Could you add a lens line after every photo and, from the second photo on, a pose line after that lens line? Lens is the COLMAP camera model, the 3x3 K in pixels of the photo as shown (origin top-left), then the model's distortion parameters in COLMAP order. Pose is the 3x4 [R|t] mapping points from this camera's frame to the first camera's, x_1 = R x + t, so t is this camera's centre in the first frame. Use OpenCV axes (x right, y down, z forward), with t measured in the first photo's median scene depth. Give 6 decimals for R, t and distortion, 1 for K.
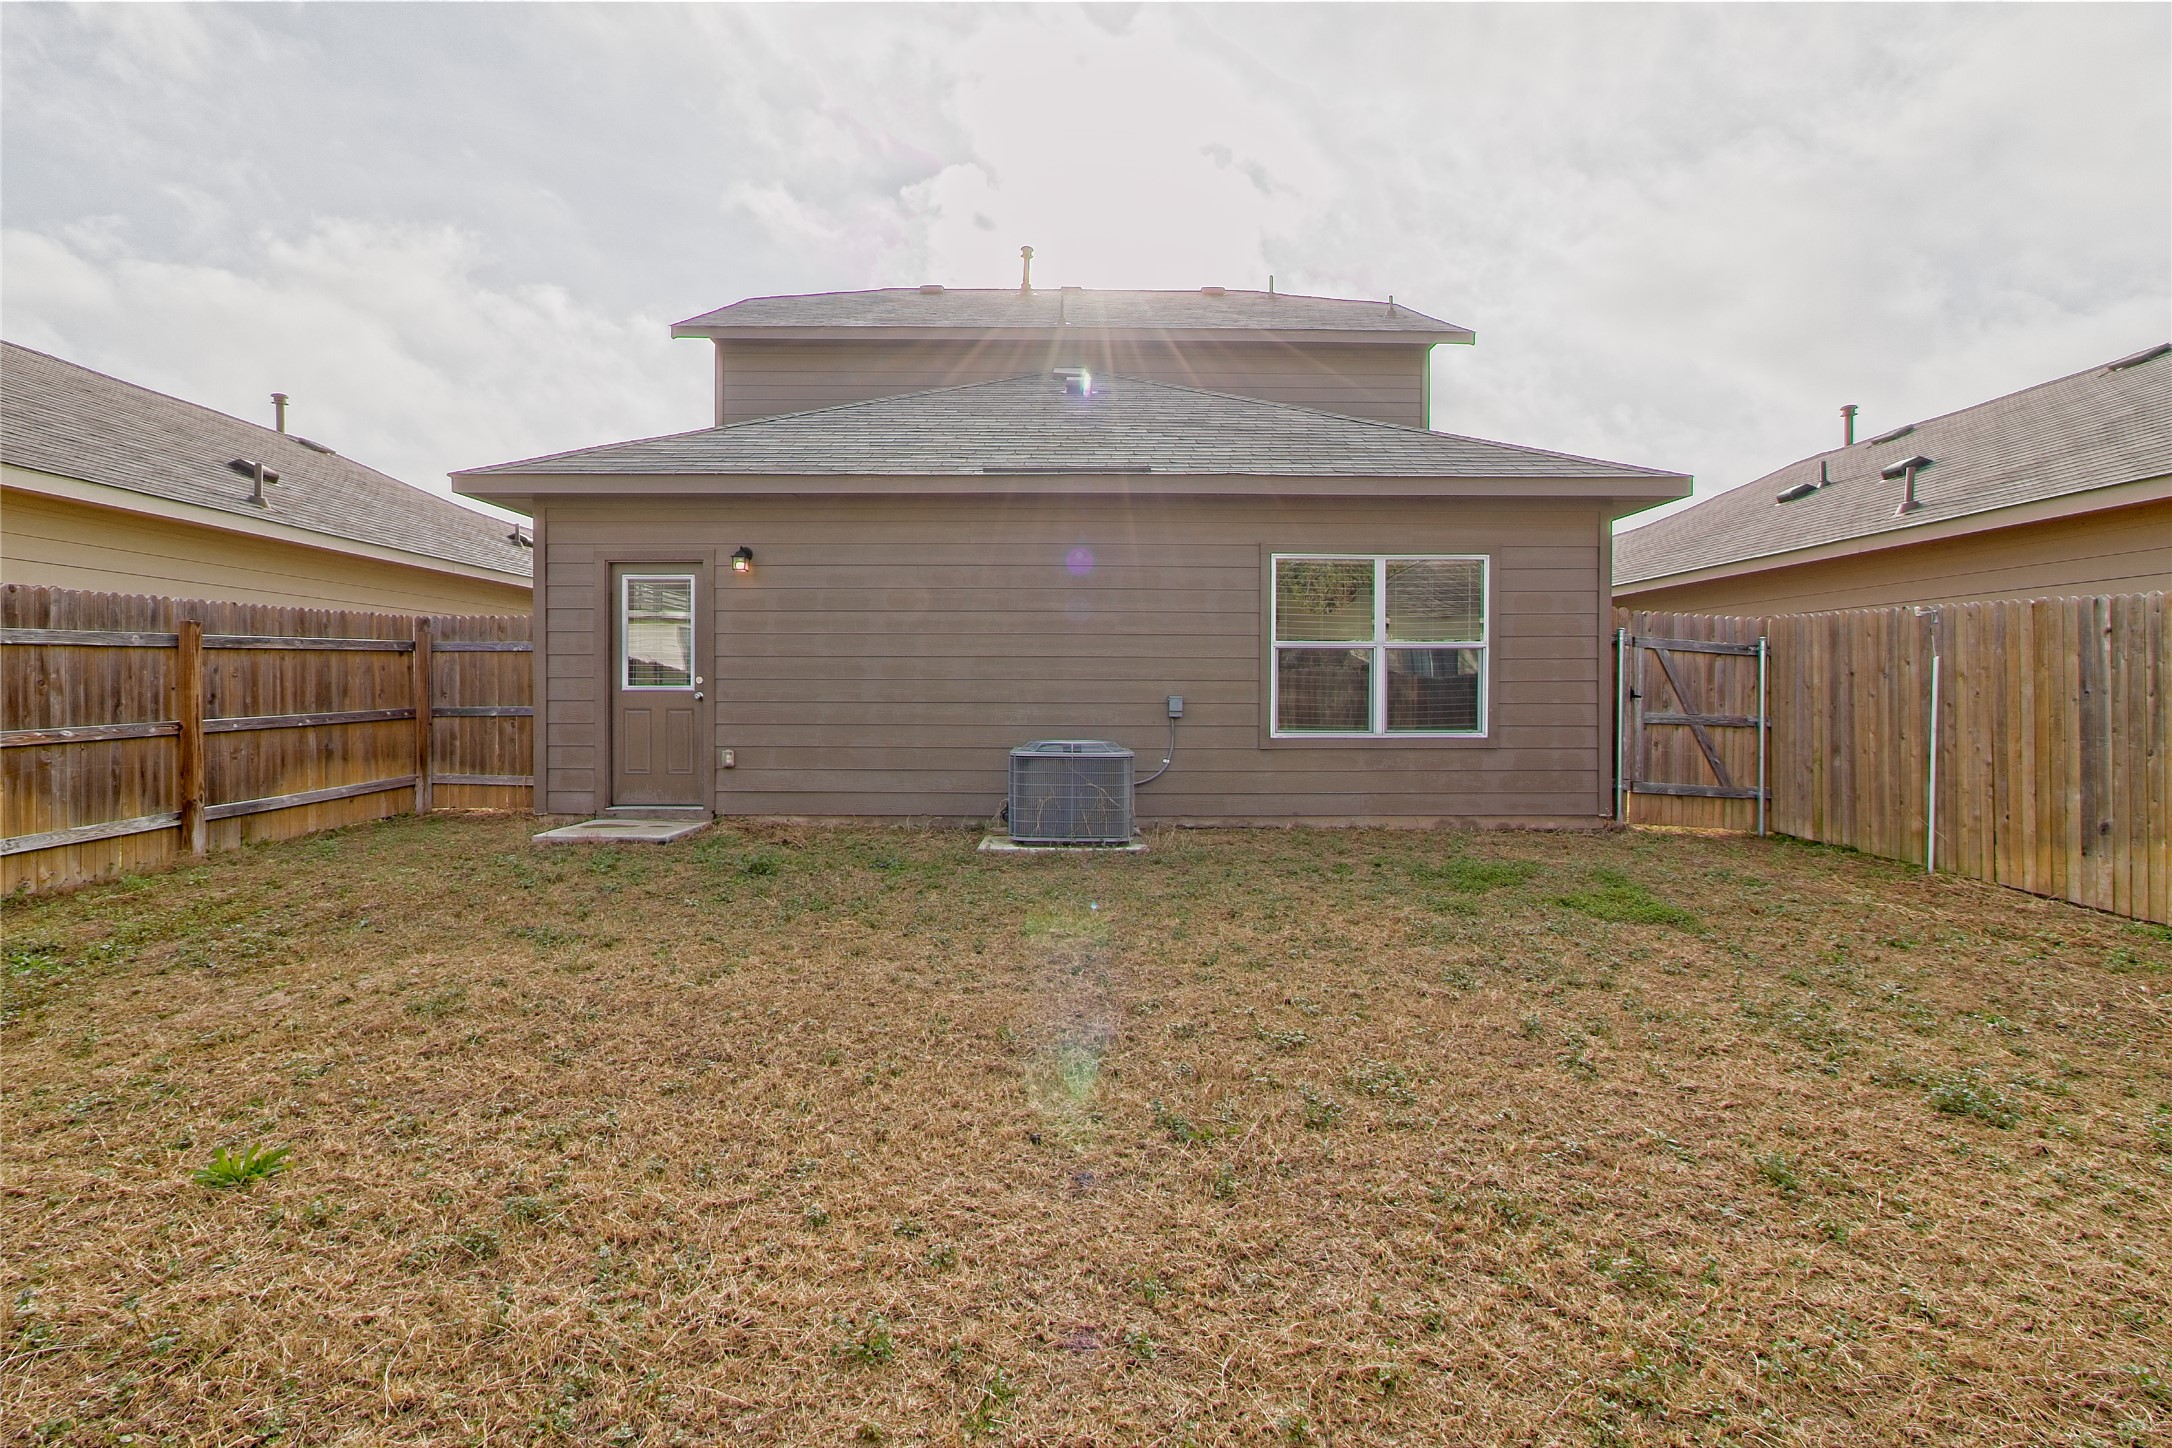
lens RADIAL K [[1002.8, 0, 1084.9], [0, 1002.8, 706.3], [0, 0, 1]] dist [-0.008976, 0.005387]
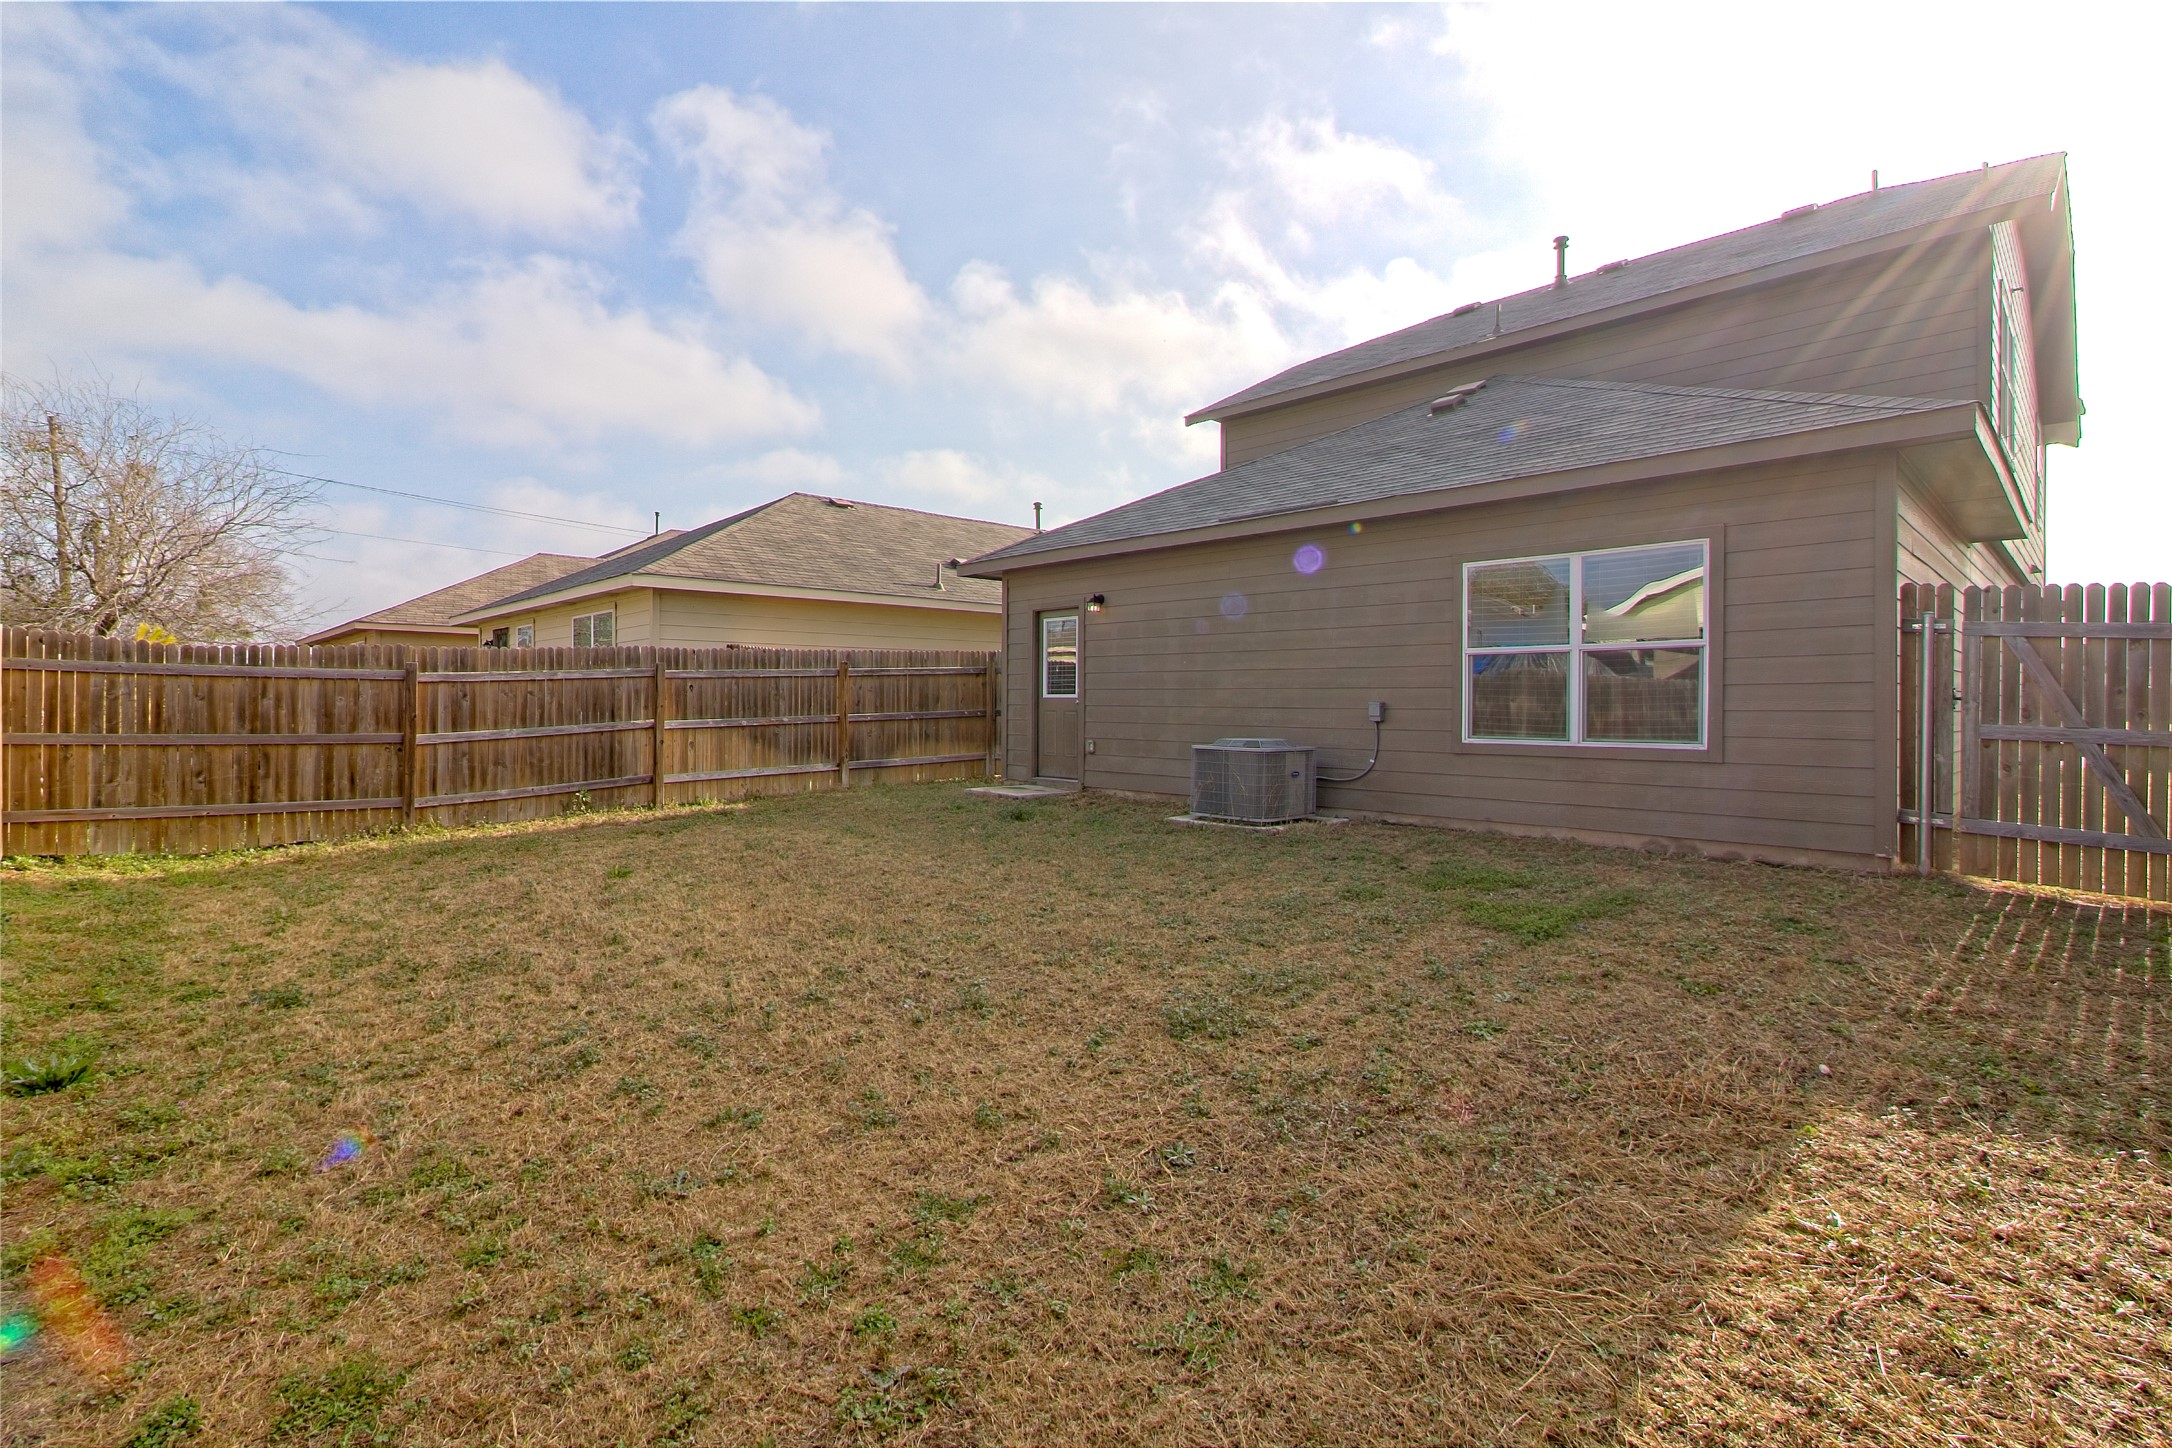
lens RADIAL K [[1002.8, 0, 1094.2], [0, 1002.8, 717.1], [0, 0, 1]] dist [-0.008976, 0.005387]
pose [[0.698894, 0.011086, -0.715140, 0.659263], [-0.009753, 0.999935, 0.005969, 0.002754], [0.715159, 0.002803, 0.698956, 0.016017]]
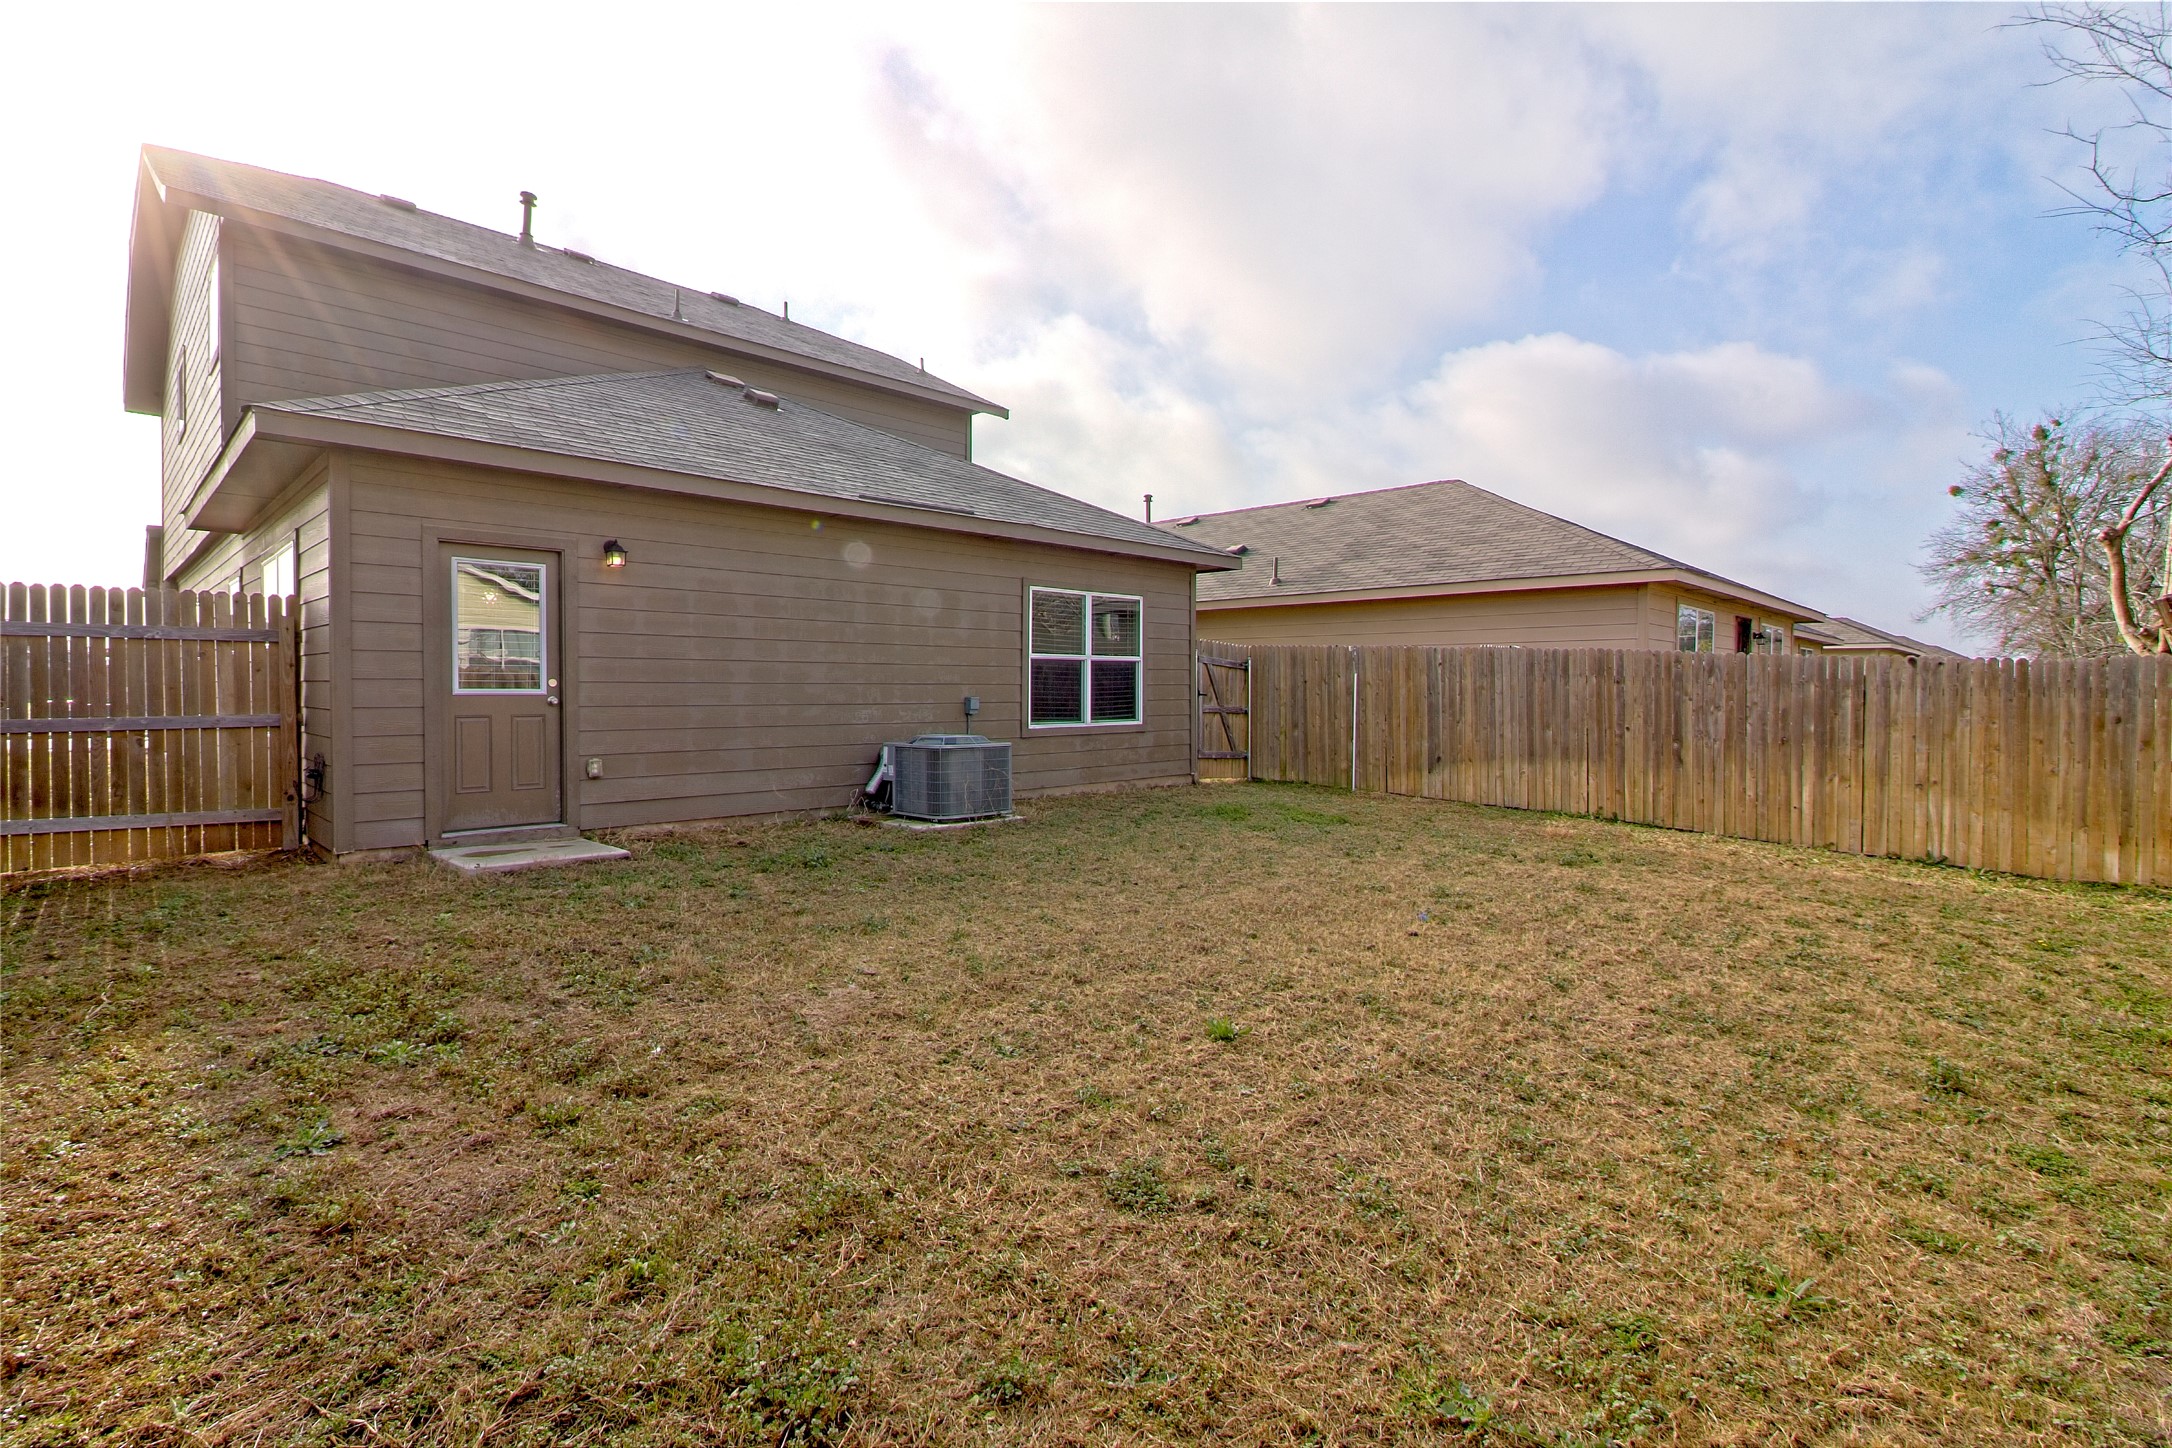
lens RADIAL K [[1002.8, 0, 1087.4], [0, 1002.8, 690.0], [0, 0, 1]] dist [-0.008976, 0.005387]
pose [[0.709252, -0.002148, 0.704951, -0.681813], [0.006747, 0.999970, -0.003741, -0.013256], [-0.704922, 0.007410, 0.709246, 0.027461]]
